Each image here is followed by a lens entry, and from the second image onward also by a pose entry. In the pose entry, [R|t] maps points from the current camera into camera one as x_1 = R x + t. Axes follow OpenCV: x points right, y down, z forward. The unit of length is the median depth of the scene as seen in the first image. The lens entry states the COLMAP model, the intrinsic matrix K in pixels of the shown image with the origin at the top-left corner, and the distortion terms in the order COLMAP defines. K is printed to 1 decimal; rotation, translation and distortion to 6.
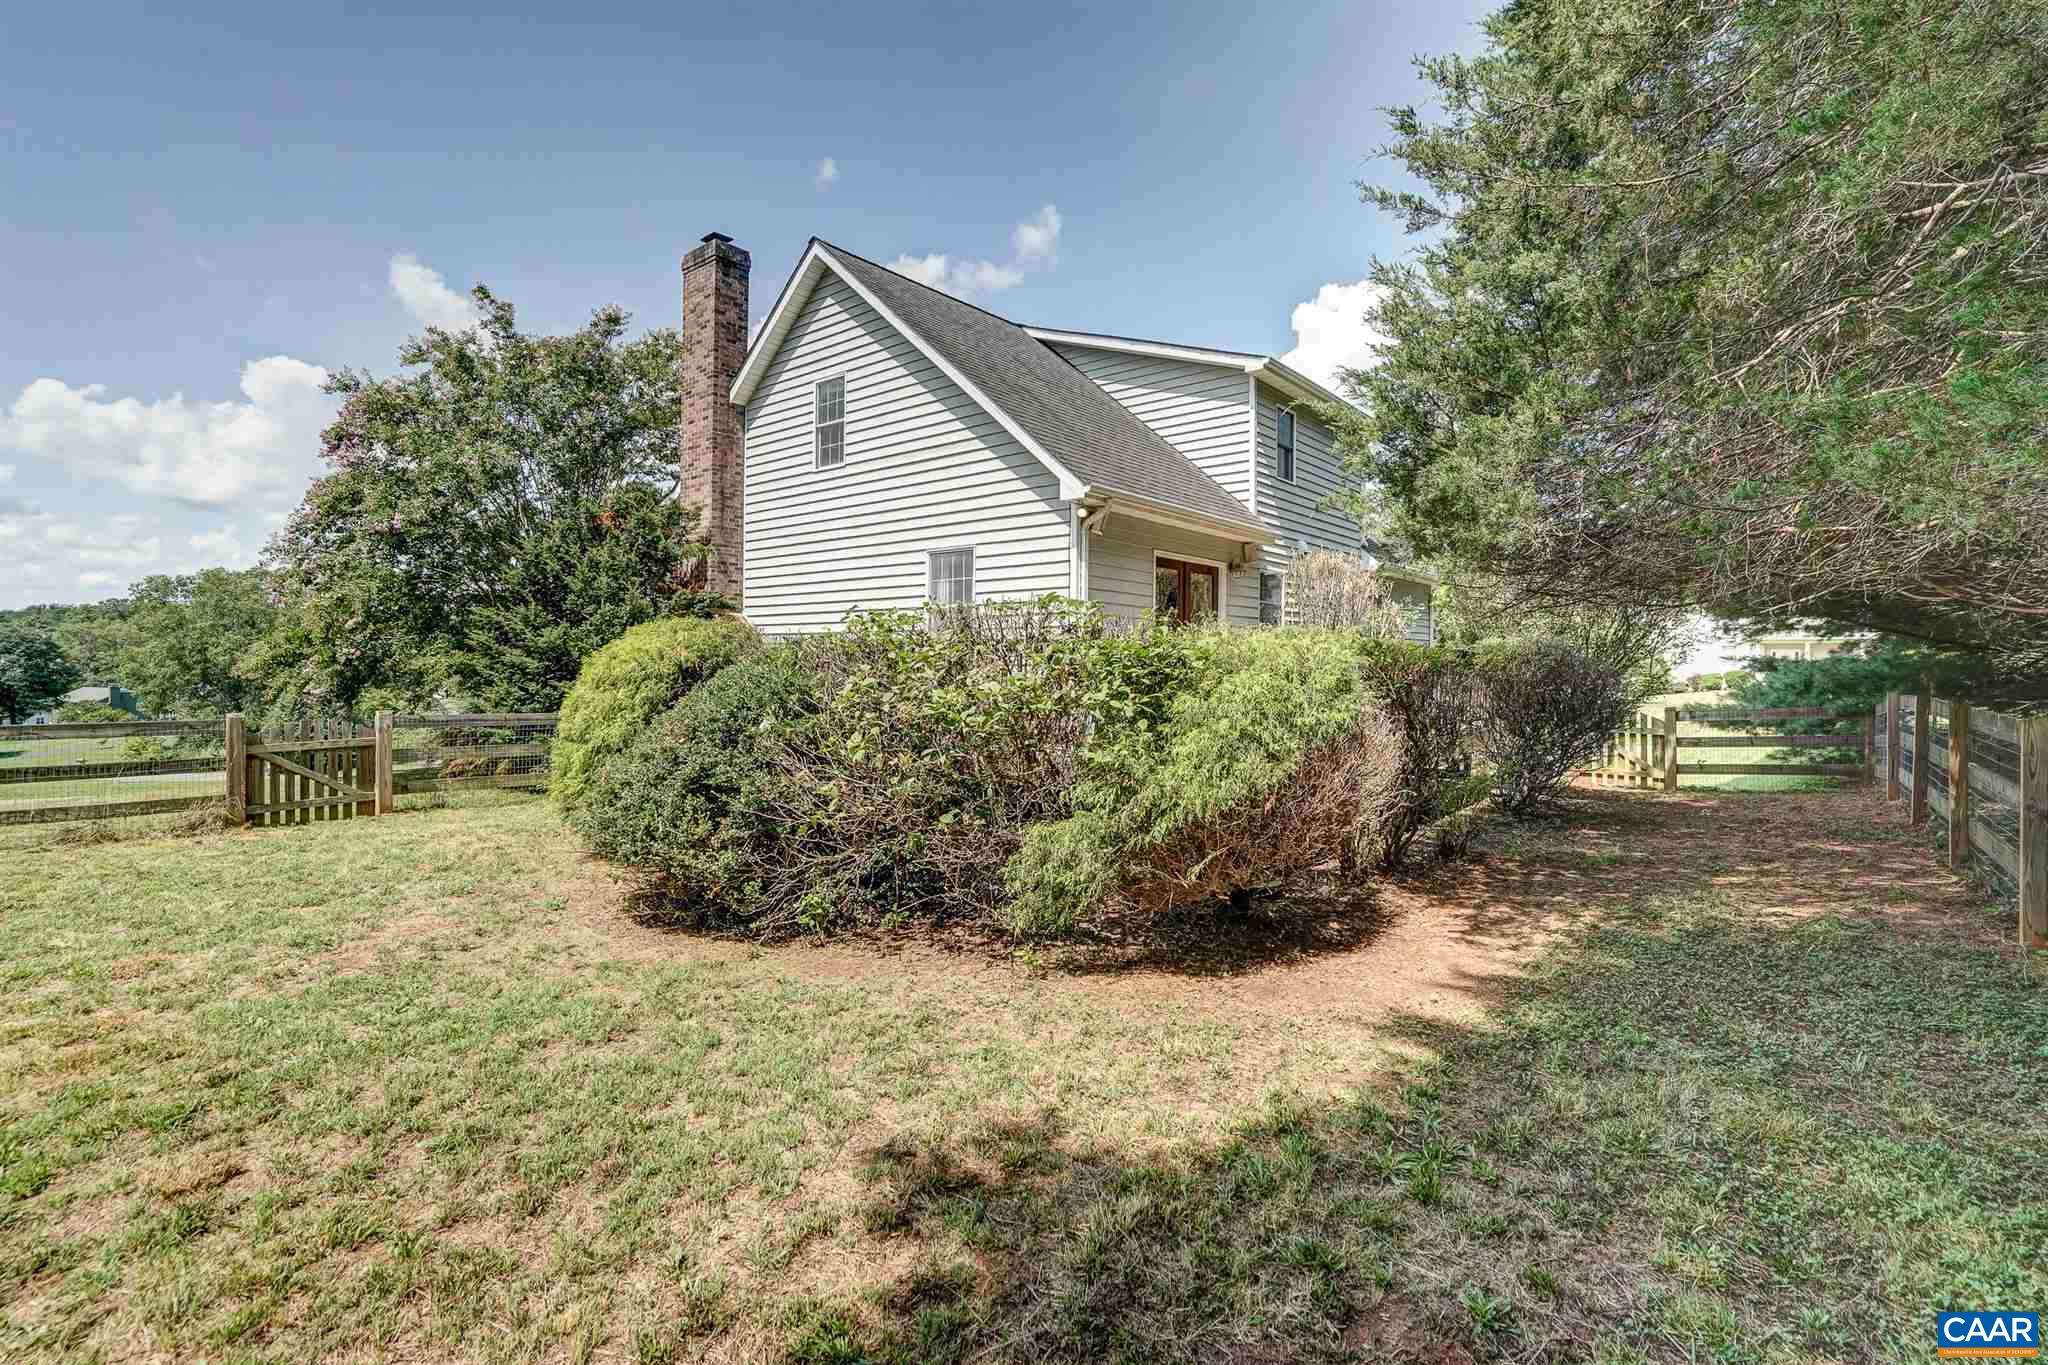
lens RADIAL K [[961.3, 0, 1034.3], [0, 961.3, 673.6], [0, 0, 1]] dist [-0.041521, 0.024390]
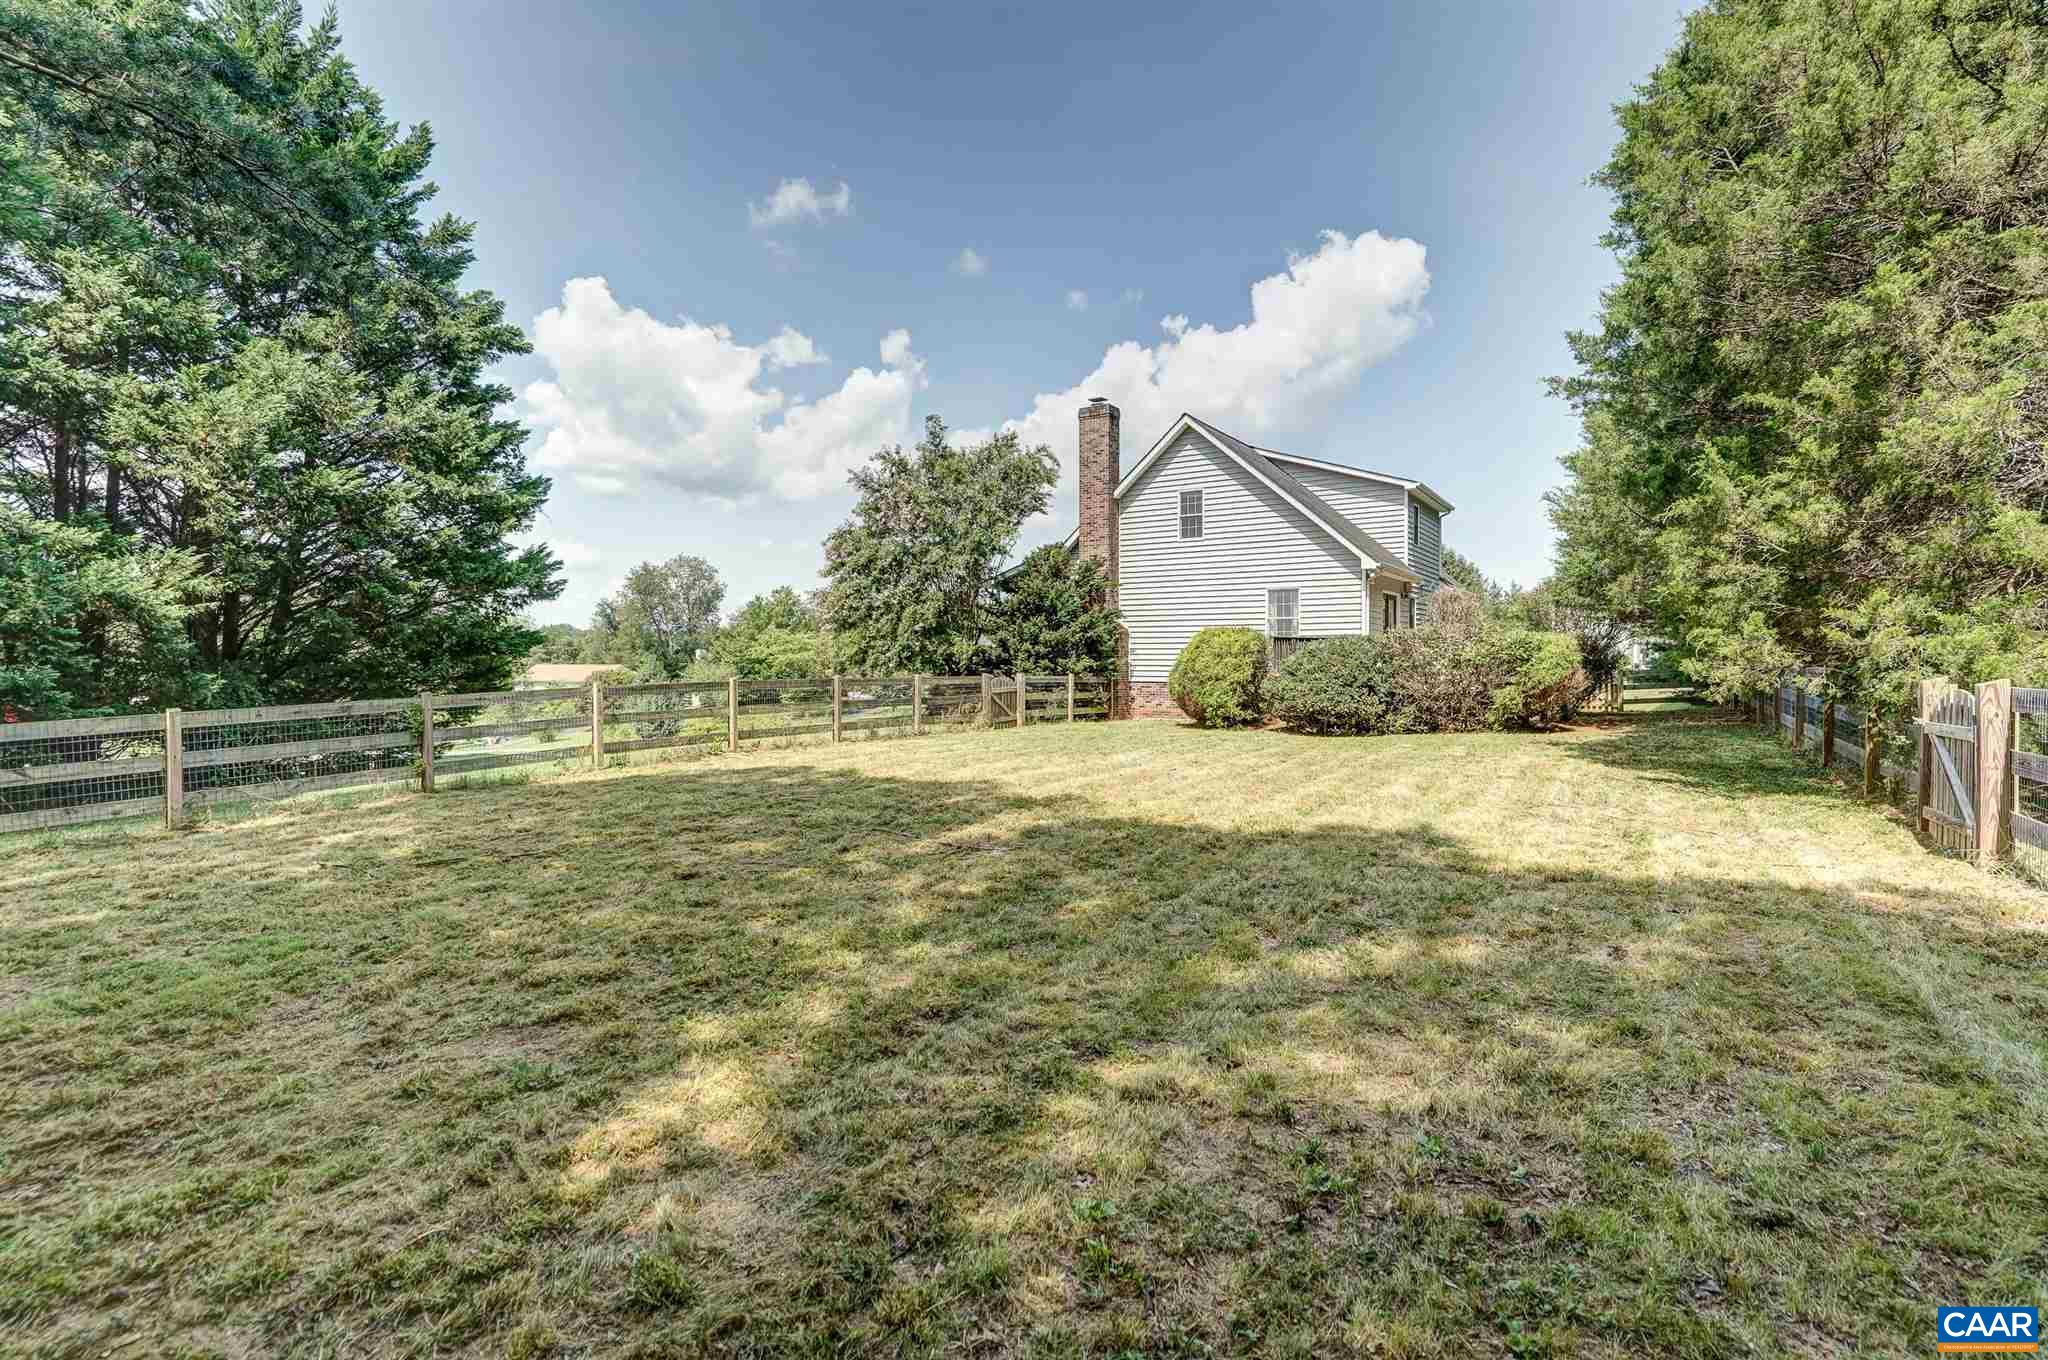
lens RADIAL K [[980.5, 0, 1032.3], [0, 980.5, 669.7], [0, 0, 1]] dist [-0.052002, 0.026578]
pose [[0.994277, -0.007431, 0.106571, -0.715975], [0.007072, 0.999968, 0.003751, 0.020654], [-0.106595, -0.002976, 0.994298, -0.808702]]
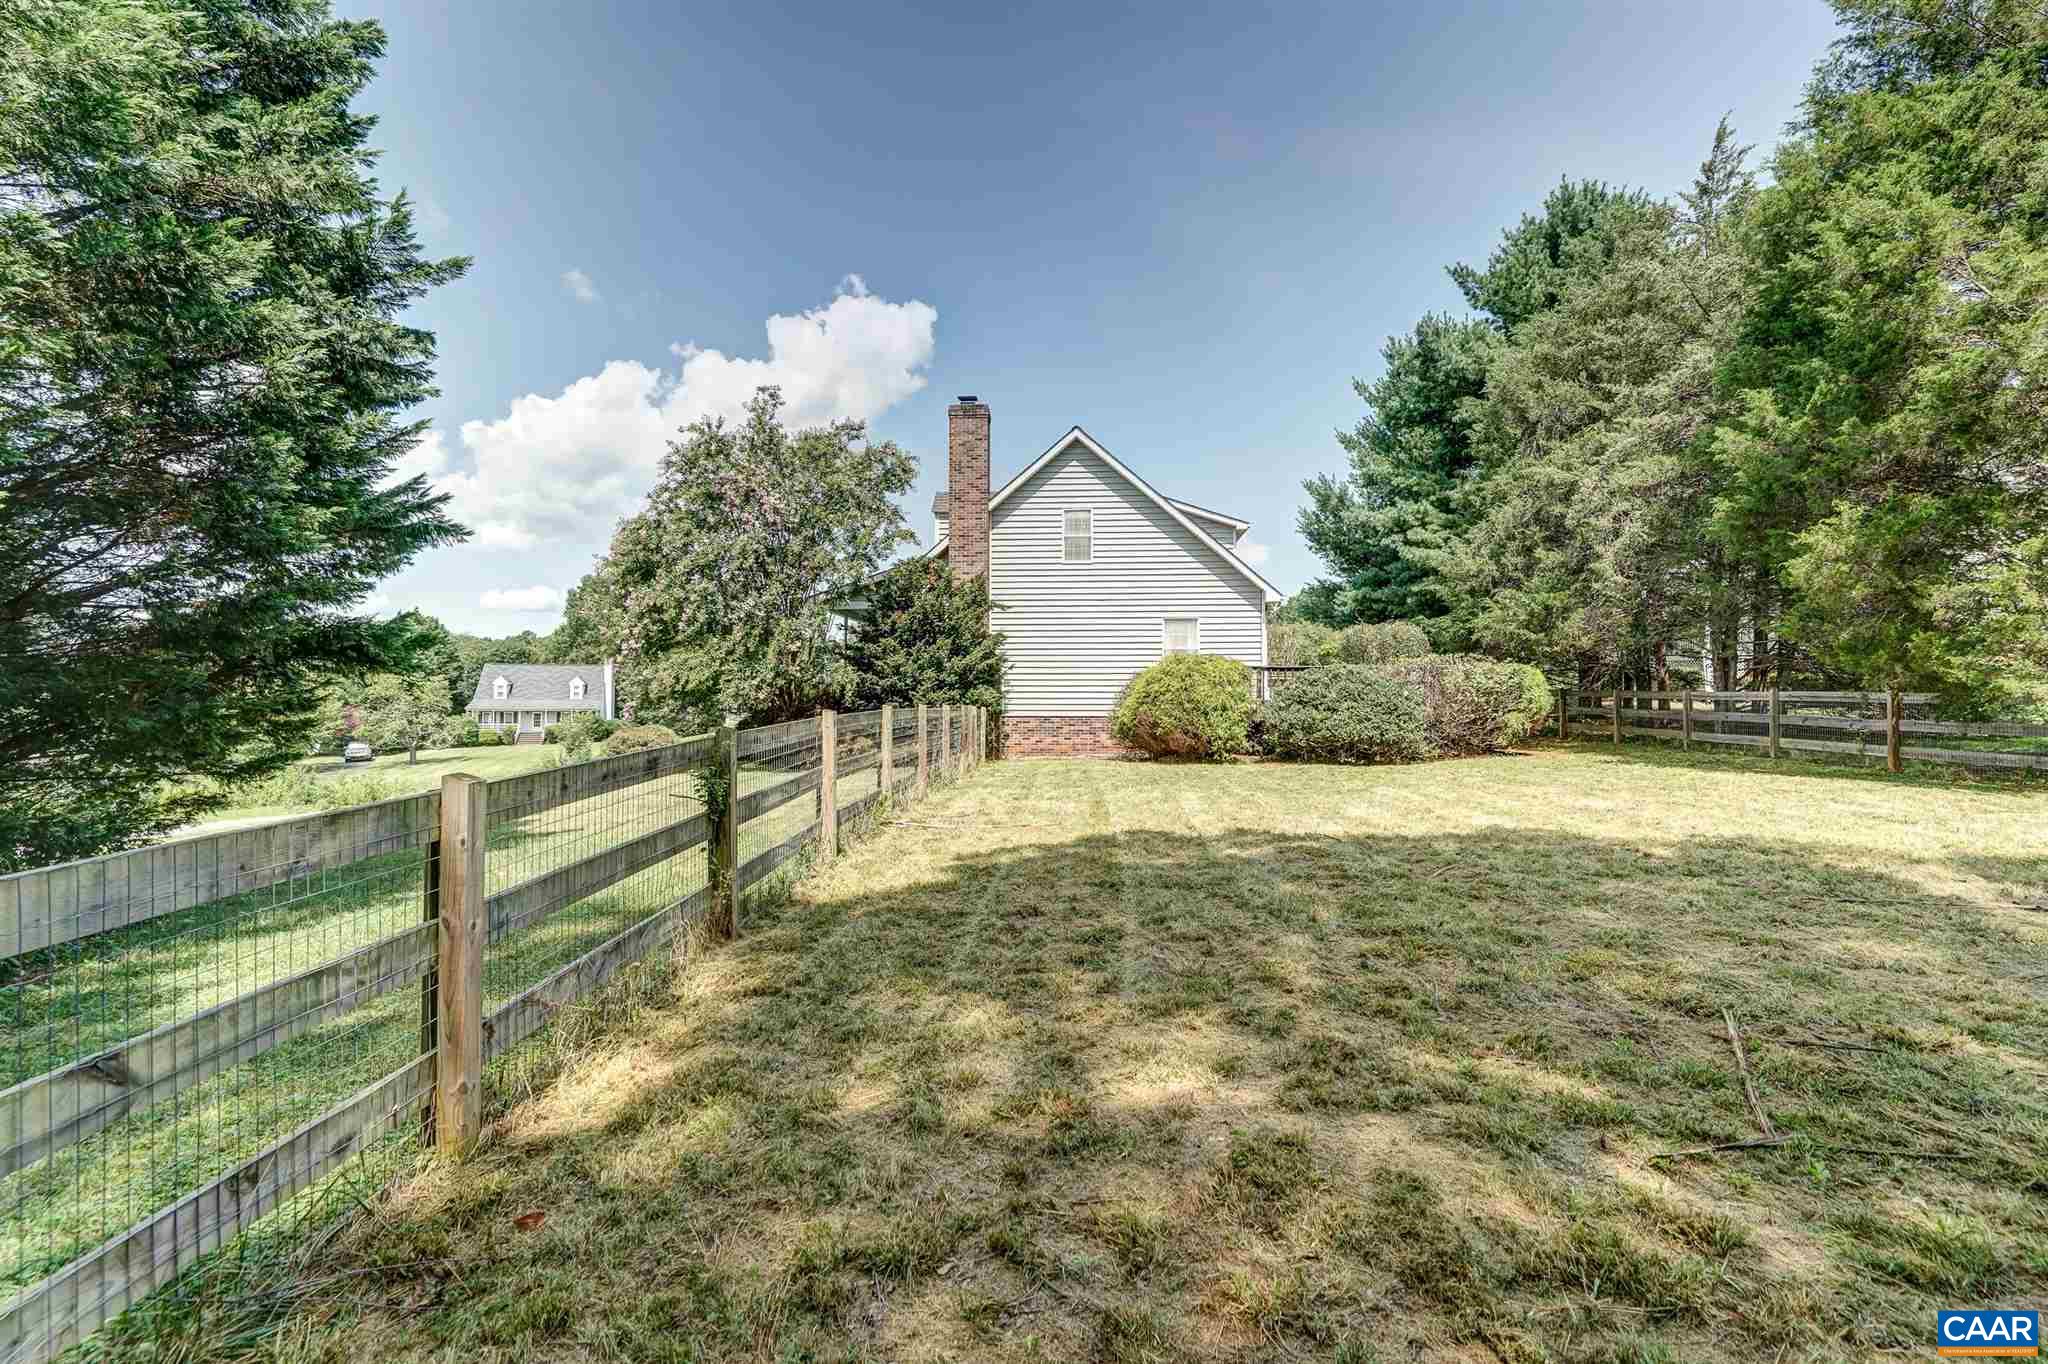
lens RADIAL K [[961.3, 0, 1034.3], [0, 961.3, 673.1], [0, 0, 1]] dist [-0.041521, 0.024390]
pose [[0.793565, 0.004736, 0.608468, -1.311873], [0.013016, 0.999609, -0.024757, 0.021291], [-0.608347, 0.027566, 0.793192, -0.287676]]
